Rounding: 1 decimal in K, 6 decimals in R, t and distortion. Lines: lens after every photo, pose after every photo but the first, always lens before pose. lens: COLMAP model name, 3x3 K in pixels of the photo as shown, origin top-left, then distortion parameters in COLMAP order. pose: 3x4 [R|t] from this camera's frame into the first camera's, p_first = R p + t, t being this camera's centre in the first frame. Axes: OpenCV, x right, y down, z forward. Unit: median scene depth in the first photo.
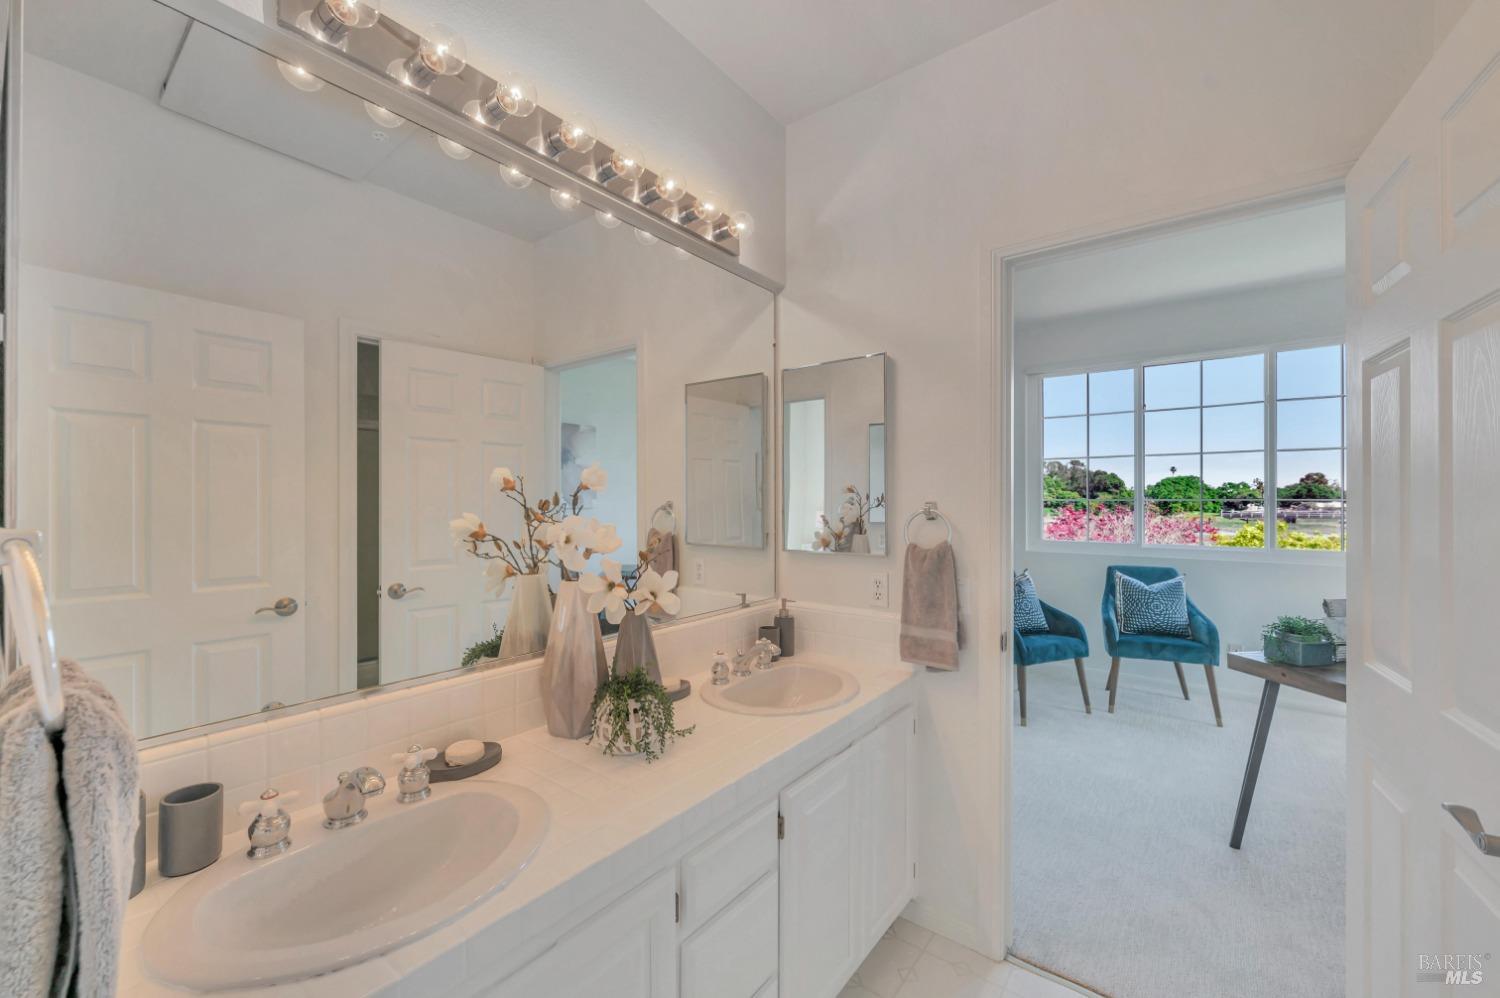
lens RADIAL K [[597.5, 0, 756.6], [0, 597.5, 501.4], [0, 0, 1]] dist [0.002514, 0.000640]
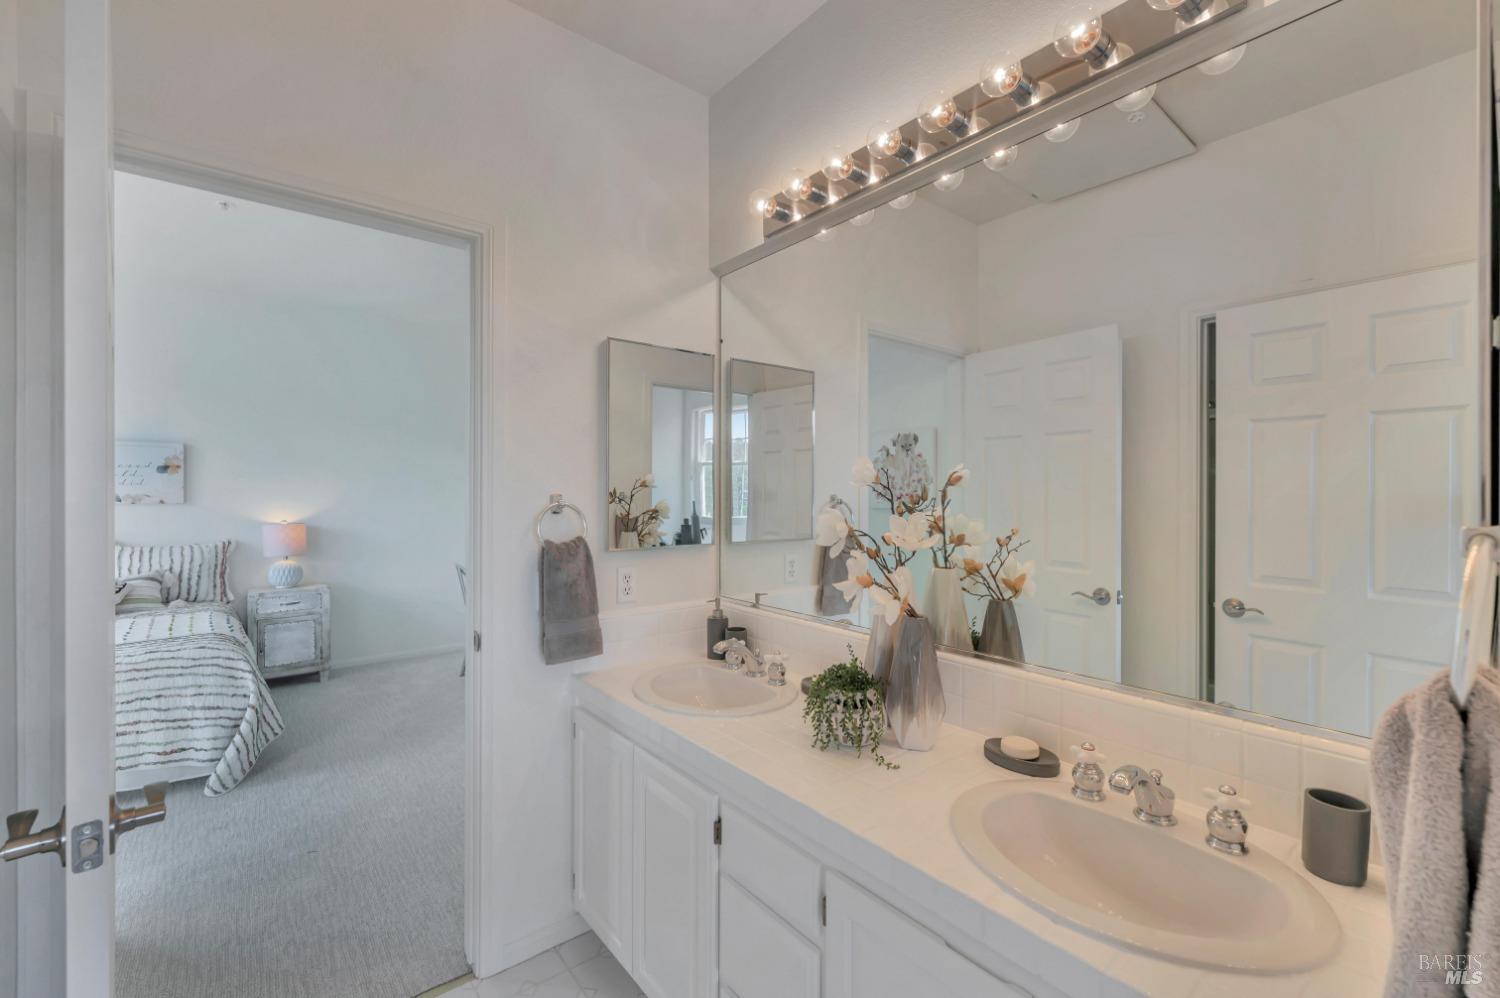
lens RADIAL K [[627.6, 0, 765.3], [0, 627.6, 496.9], [0, 0, 1]] dist [0.000775, 0.000089]
pose [[-0.212377, 0.002691, -0.977184, 0.626967], [-0.005237, 0.999979, 0.003892, -0.000921], [0.977174, 0.005944, -0.212358, 0.802363]]
